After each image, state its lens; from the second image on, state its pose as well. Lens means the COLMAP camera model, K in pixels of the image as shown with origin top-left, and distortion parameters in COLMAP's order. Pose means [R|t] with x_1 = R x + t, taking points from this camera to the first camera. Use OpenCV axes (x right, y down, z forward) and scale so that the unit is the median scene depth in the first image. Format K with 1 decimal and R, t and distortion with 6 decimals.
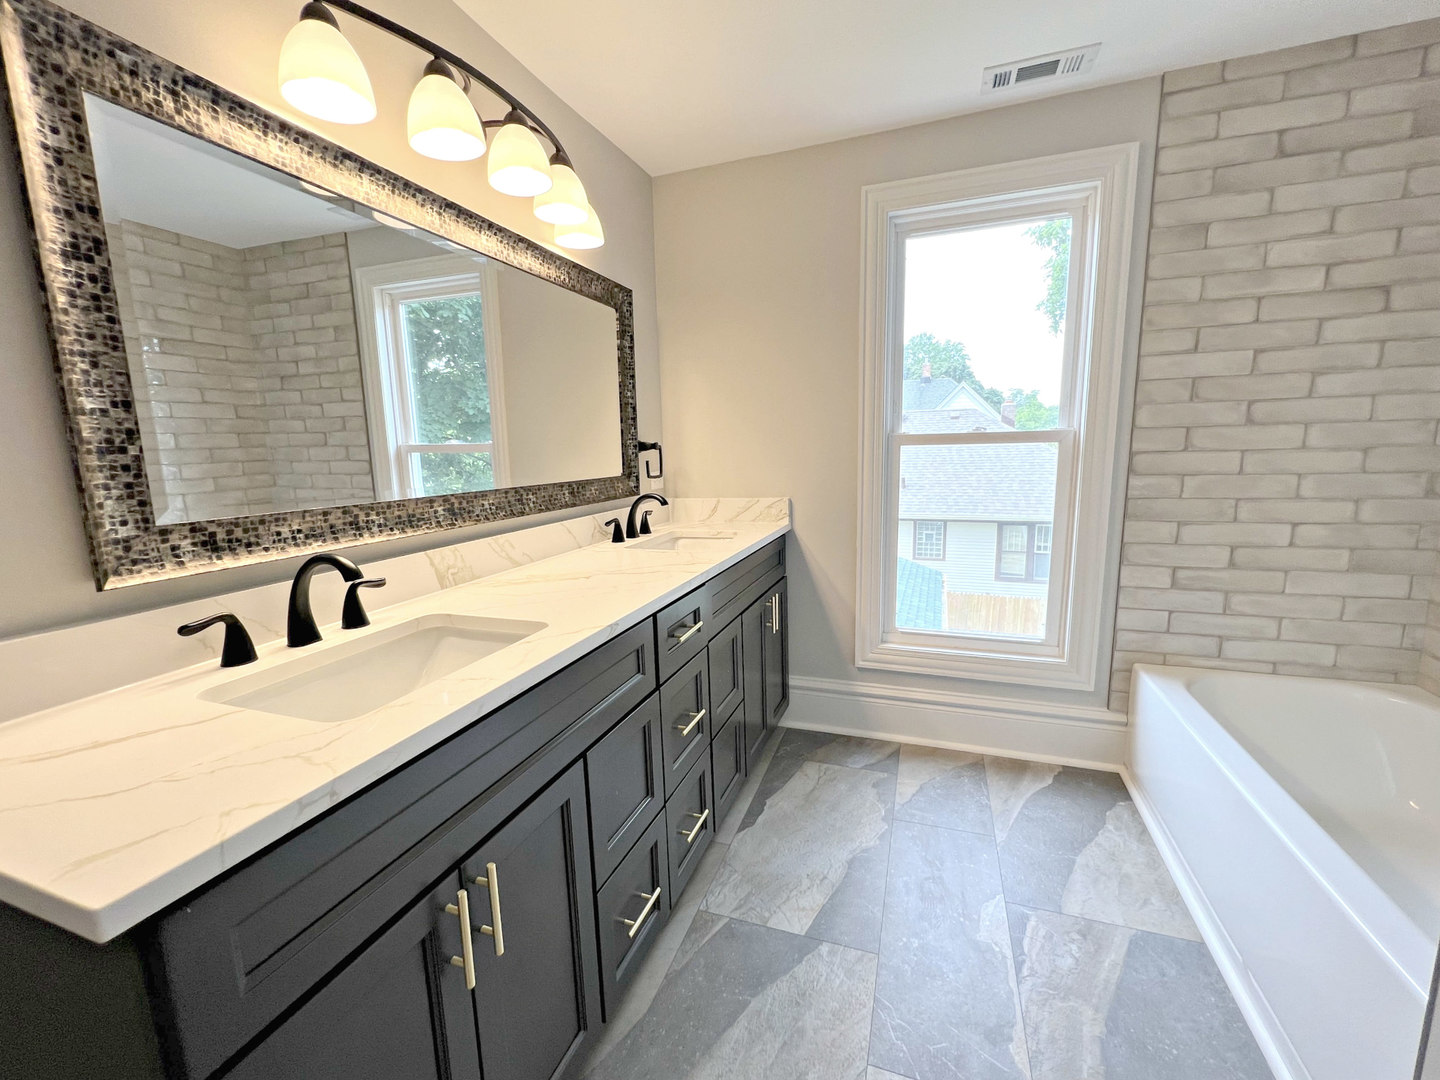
lens RADIAL K [[592.2, 0, 718.6], [0, 592.2, 542.4], [0, 0, 1]] dist [-0.001276, -0.000362]
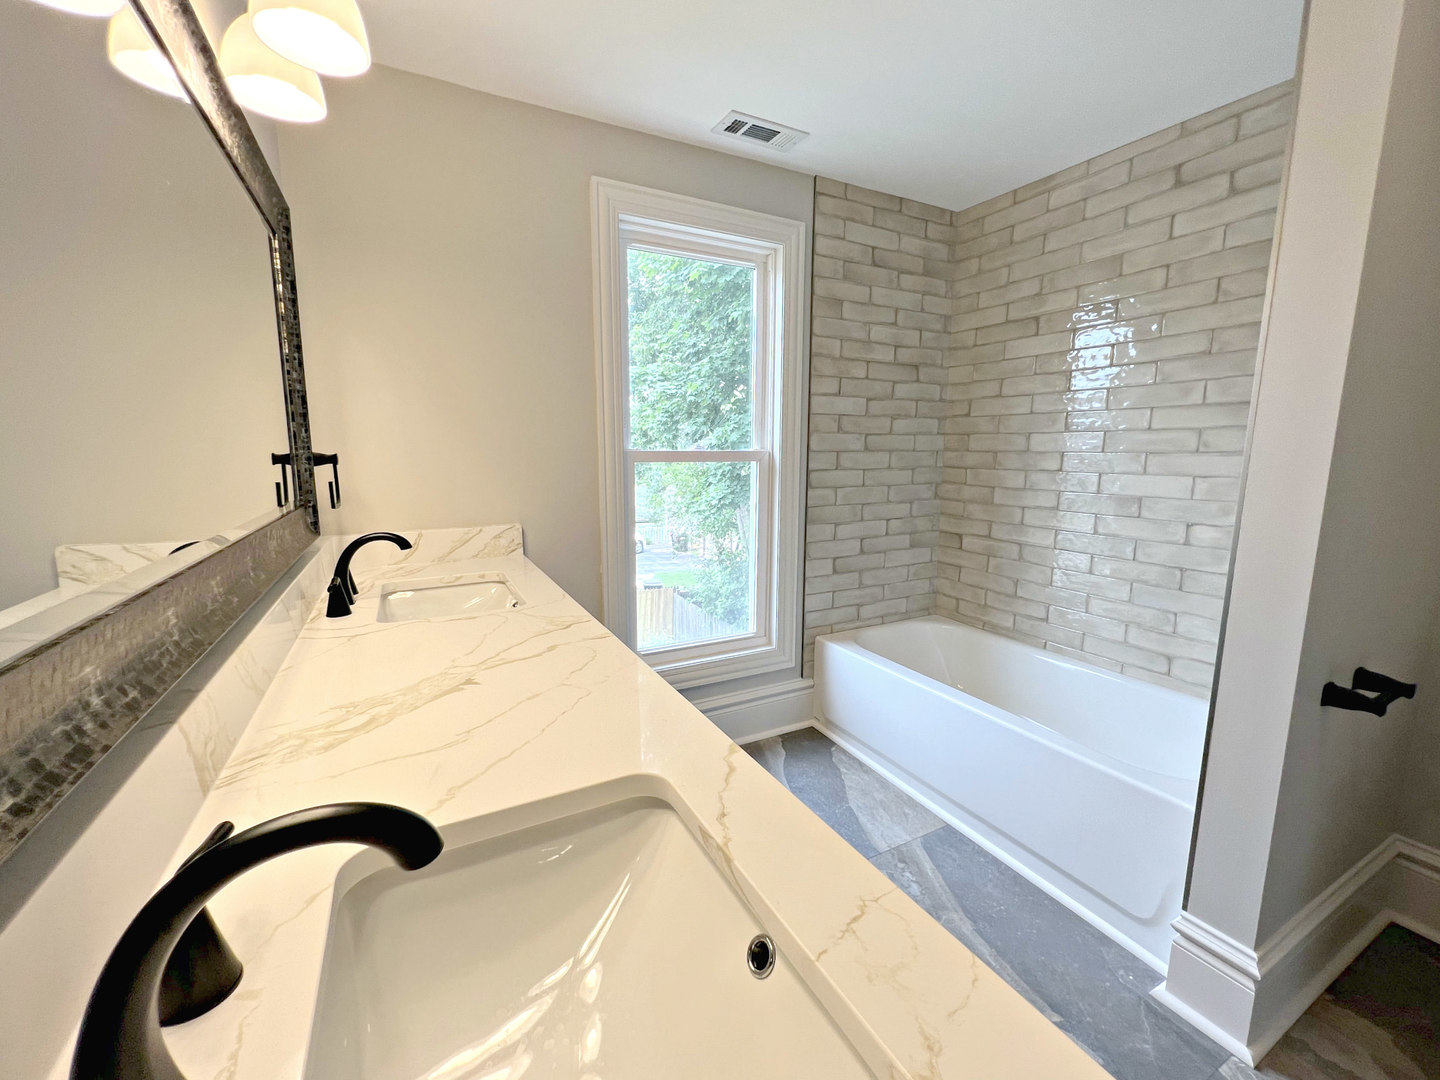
lens RADIAL K [[592.2, 0, 718.6], [0, 592.2, 542.4], [0, 0, 1]] dist [-0.001276, -0.000362]
pose [[0.674264, -0.089627, 0.733031, -0.381115], [0.099453, 0.994586, 0.030127, -0.060188], [-0.731763, 0.052589, 0.679527, 0.310682]]
